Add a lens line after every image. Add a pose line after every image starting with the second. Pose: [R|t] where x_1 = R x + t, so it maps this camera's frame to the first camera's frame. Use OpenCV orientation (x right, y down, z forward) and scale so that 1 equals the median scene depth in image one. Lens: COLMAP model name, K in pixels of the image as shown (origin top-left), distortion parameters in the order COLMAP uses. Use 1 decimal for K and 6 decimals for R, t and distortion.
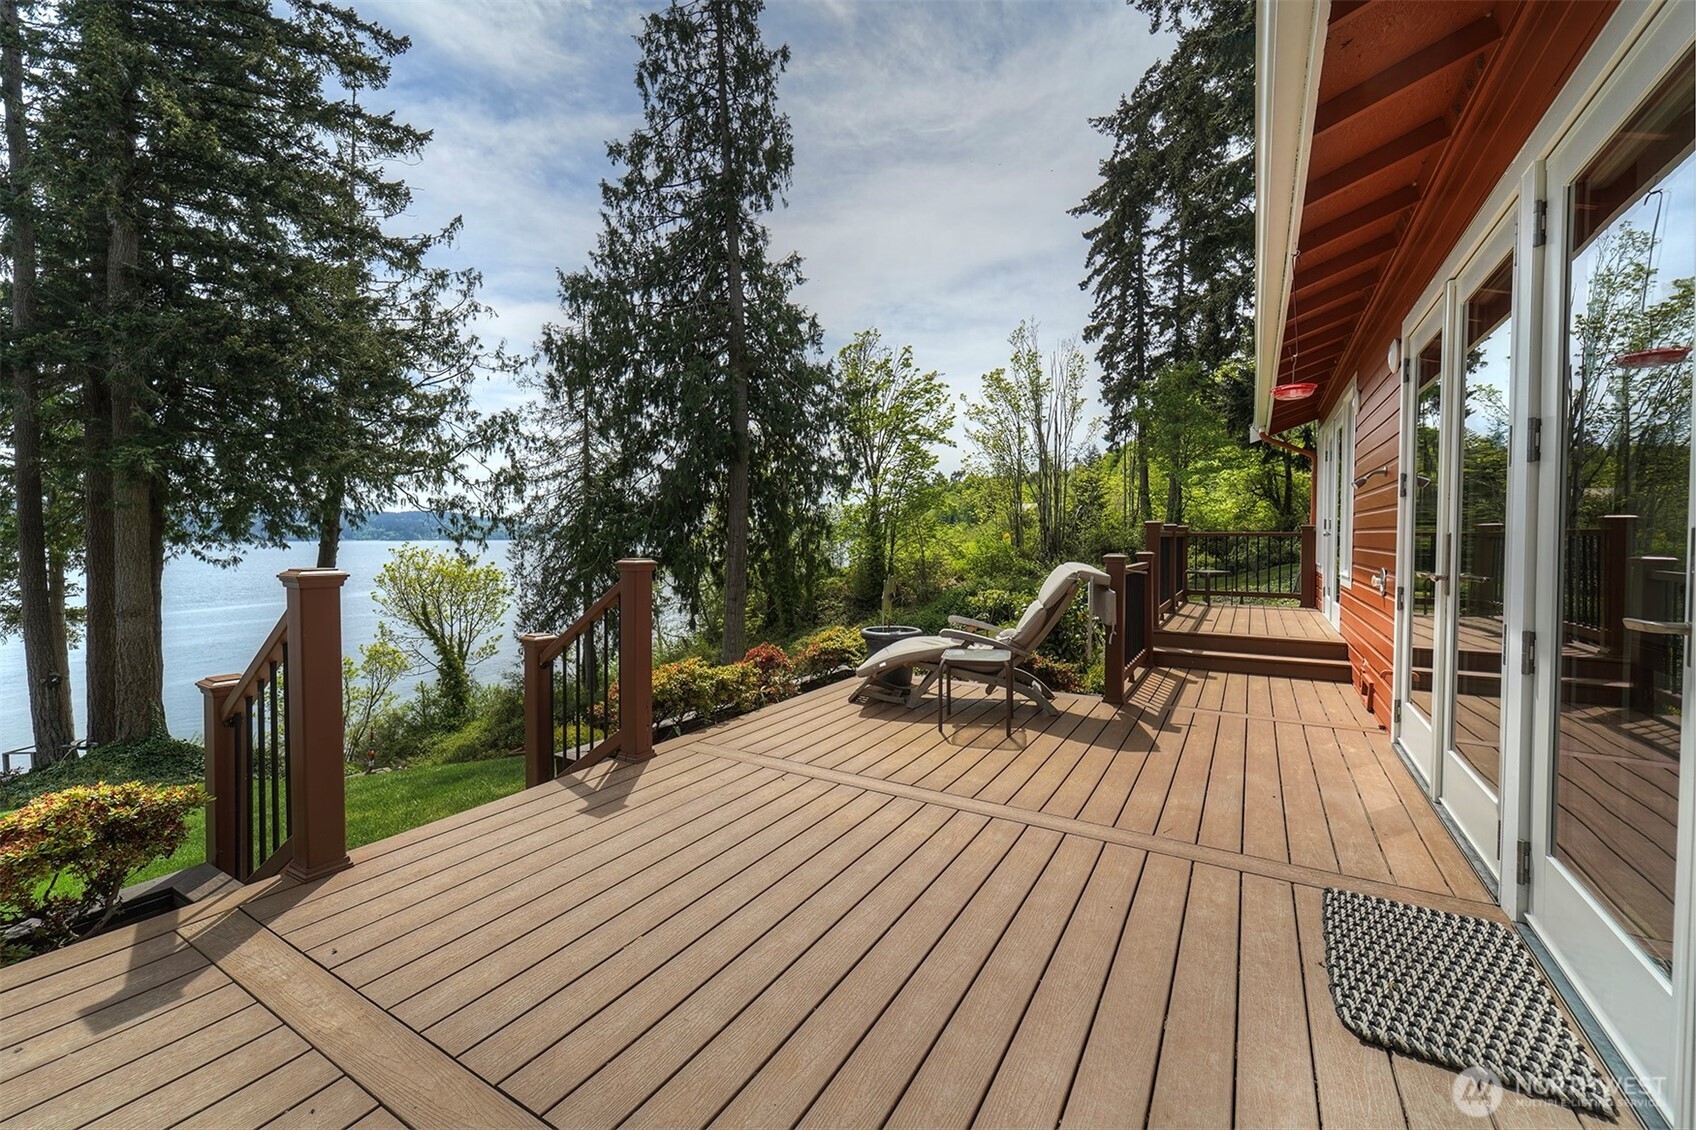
lens RADIAL K [[693.3, 0, 850.0], [0, 693.3, 557.9], [0, 0, 1]] dist [0.002448, -0.000986]
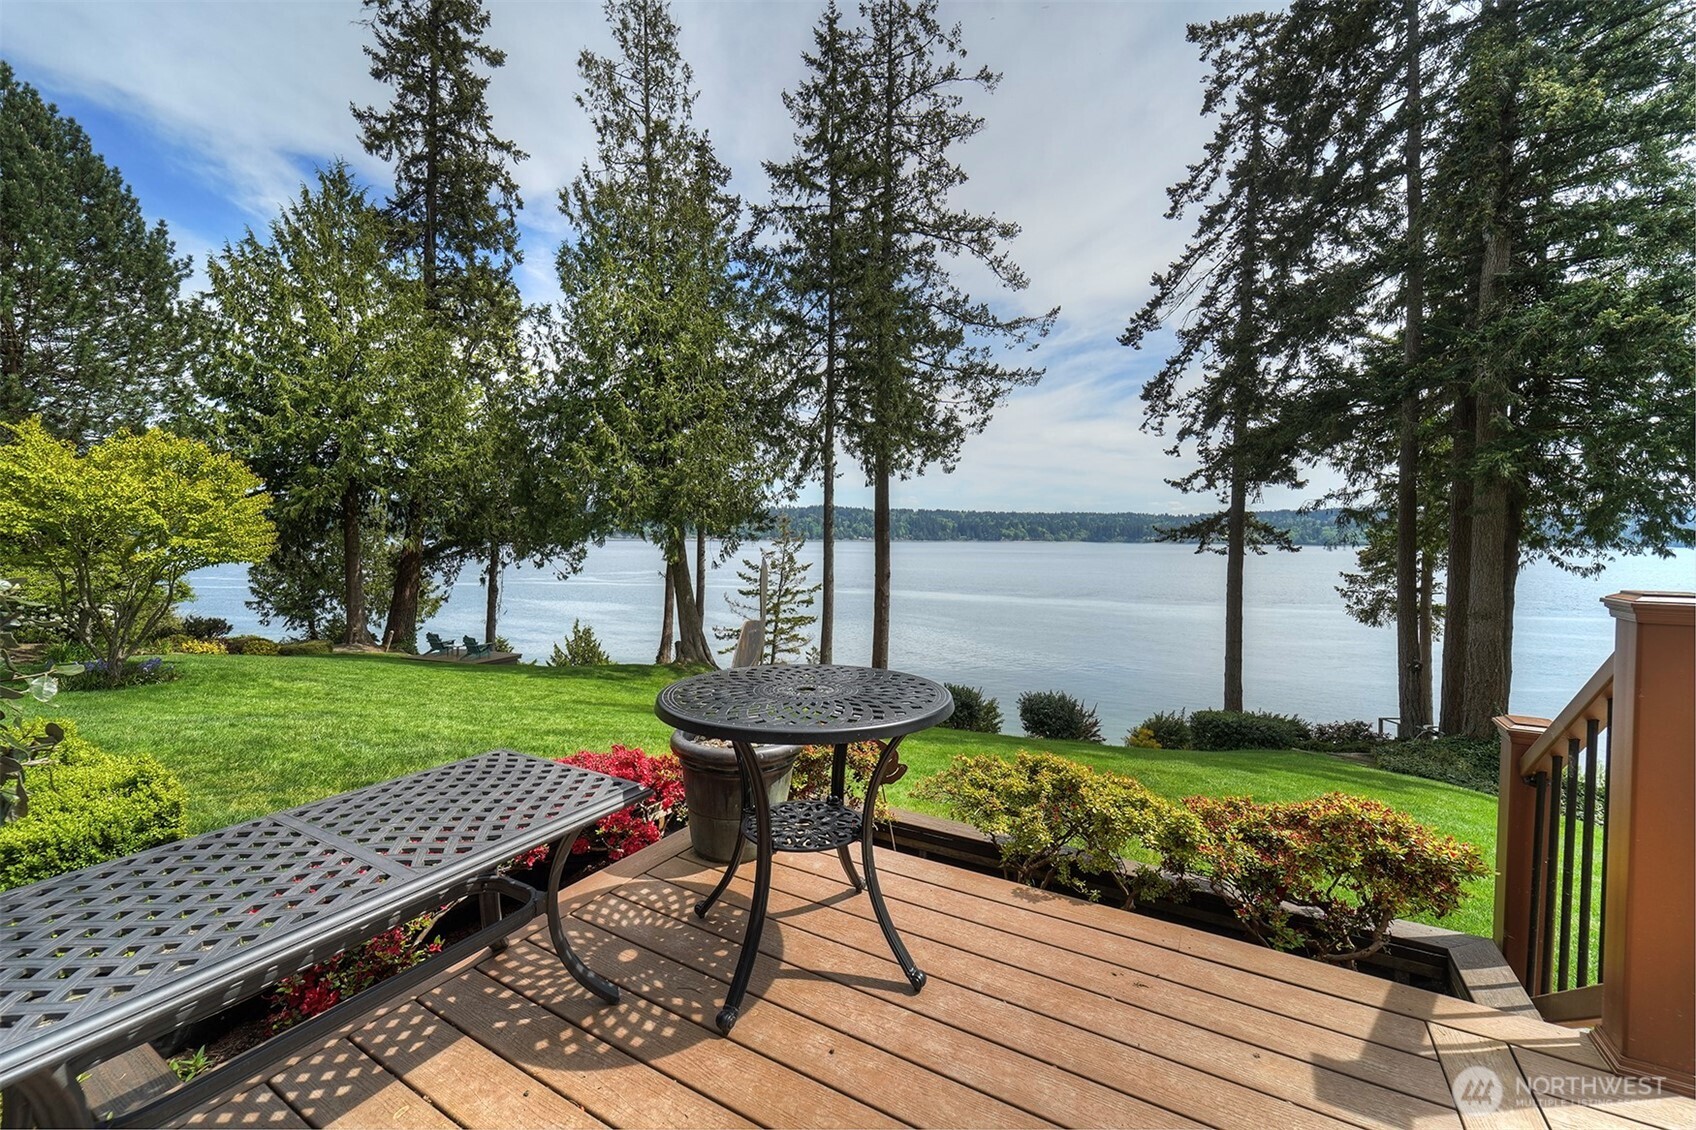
lens RADIAL K [[693.3, 0, 843.3], [0, 693.3, 556.9], [0, 0, 1]] dist [0.002448, -0.000986]
pose [[0.013465, 0.027080, -0.999543, -0.018375], [-0.034377, 0.999055, 0.026603, -0.001251], [0.999318, 0.034003, 0.014383, 0.029507]]
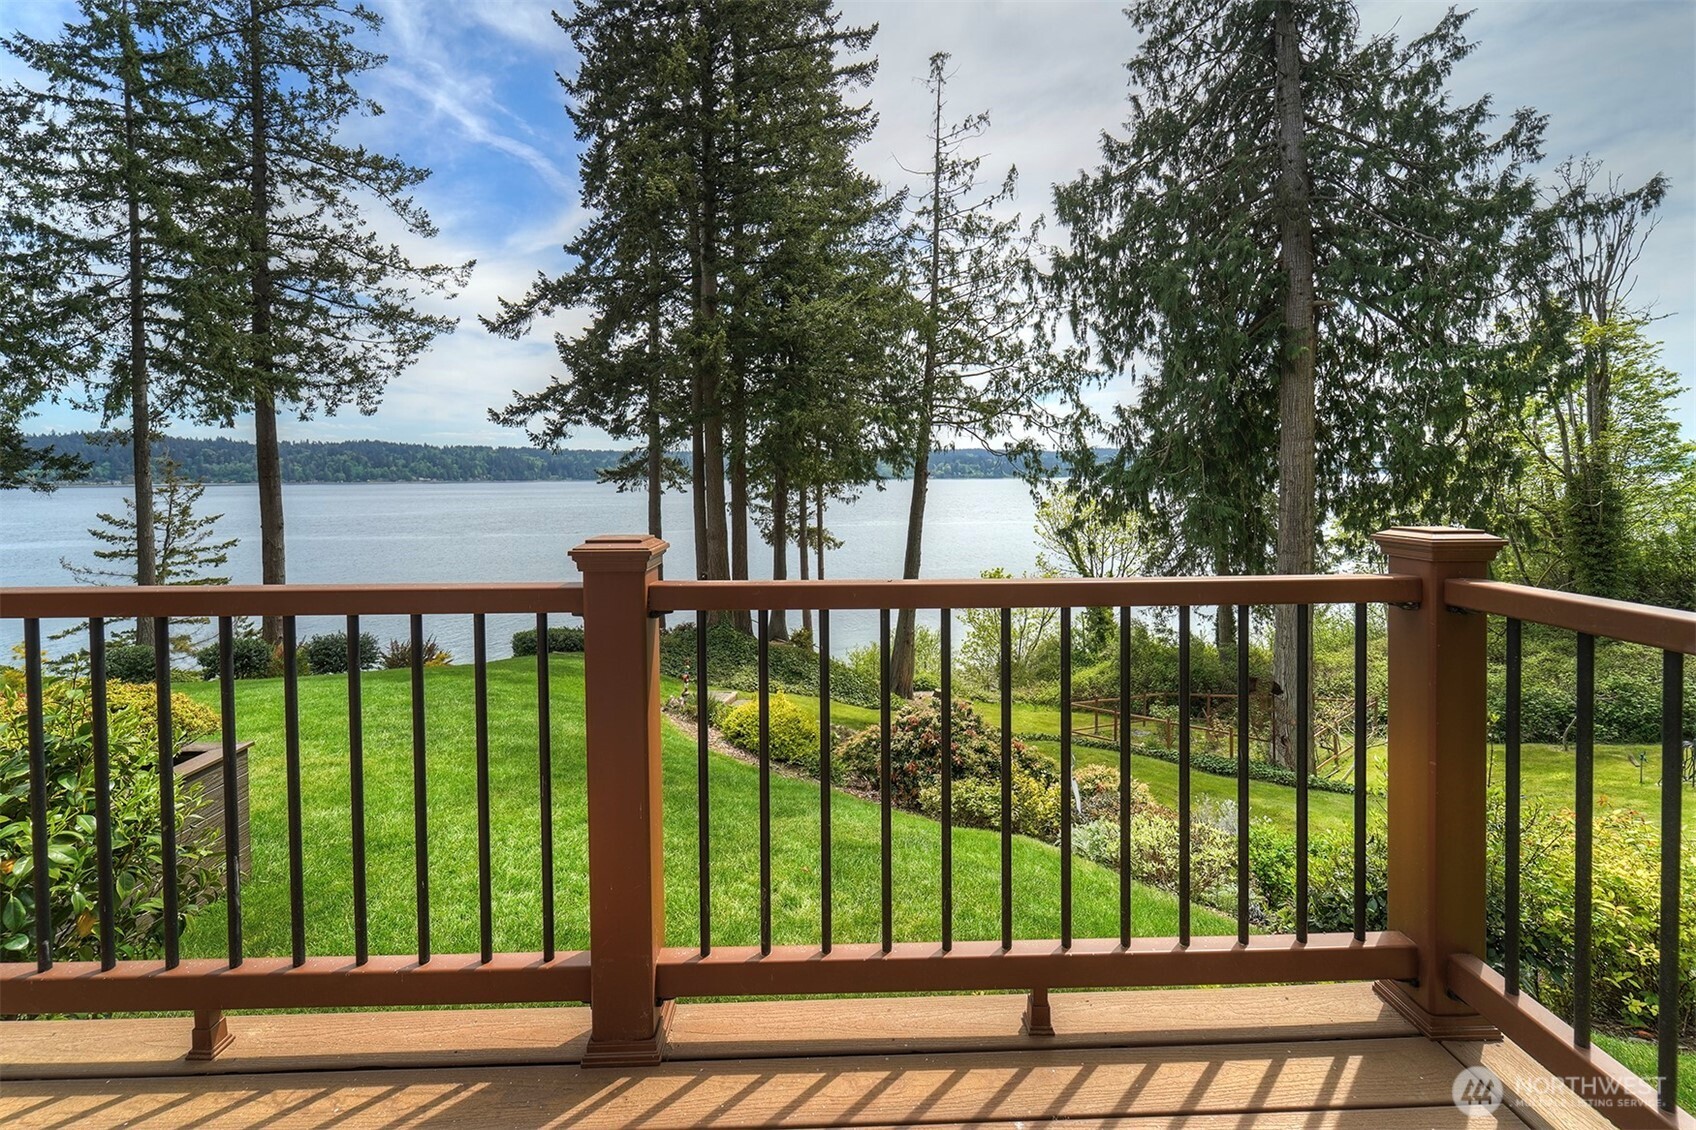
lens RADIAL K [[693.3, 0, 805.9], [0, 693.3, 485.1], [0, 0, 1]] dist [0.002448, -0.000986]
pose [[0.529984, 0.007461, -0.847975, 0.289553], [-0.017984, 0.999835, -0.002442, -0.029468], [0.847817, 0.016544, 0.530031, 0.433712]]
